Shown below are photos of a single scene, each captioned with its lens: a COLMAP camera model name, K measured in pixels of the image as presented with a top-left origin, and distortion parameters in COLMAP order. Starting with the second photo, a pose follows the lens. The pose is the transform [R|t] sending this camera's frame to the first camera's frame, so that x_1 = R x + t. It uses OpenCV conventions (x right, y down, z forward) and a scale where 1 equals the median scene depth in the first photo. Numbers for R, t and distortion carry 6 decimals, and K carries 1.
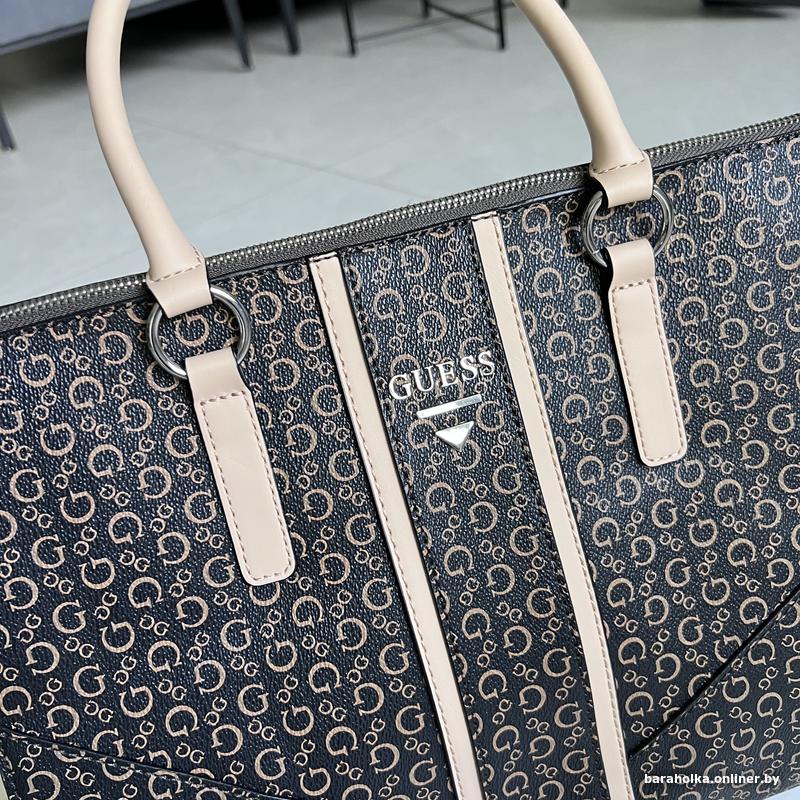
lens RADIAL K [[813.7, 0, 389.2], [0, 813.7, 394.1], [0, 0, 1]] dist [-0.014913, 0.000000]
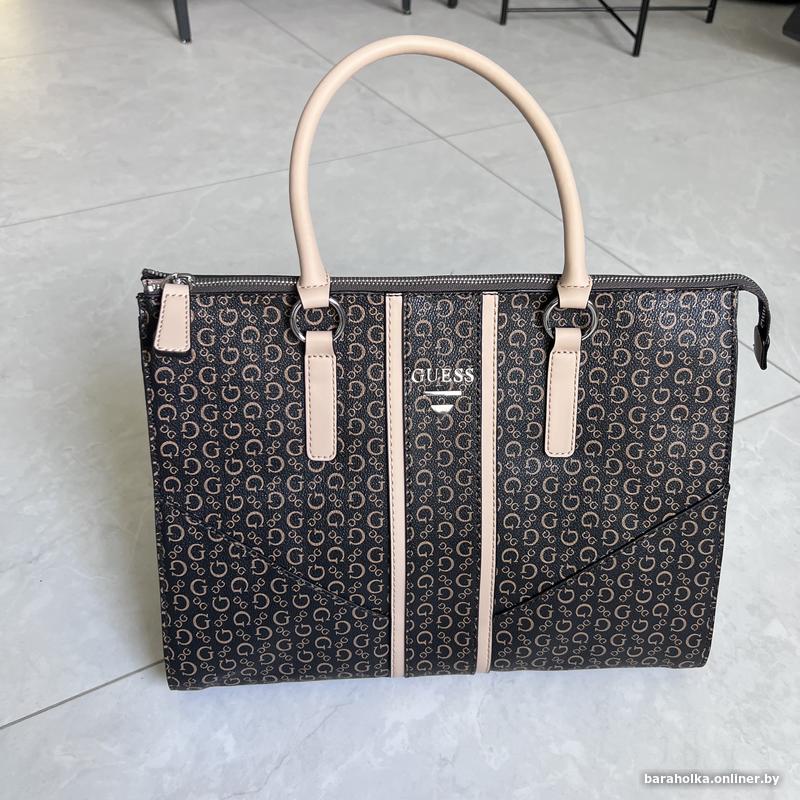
lens RADIAL K [[813.7, 0, 398.4], [0, 813.7, 388.3], [0, 0, 1]] dist [-0.014913, 0.000000]
pose [[0.962586, 0.264206, -0.060200, 0.086337], [-0.257855, 0.961377, 0.096252, -0.140426], [0.083305, -0.077128, 0.993535, -0.761415]]
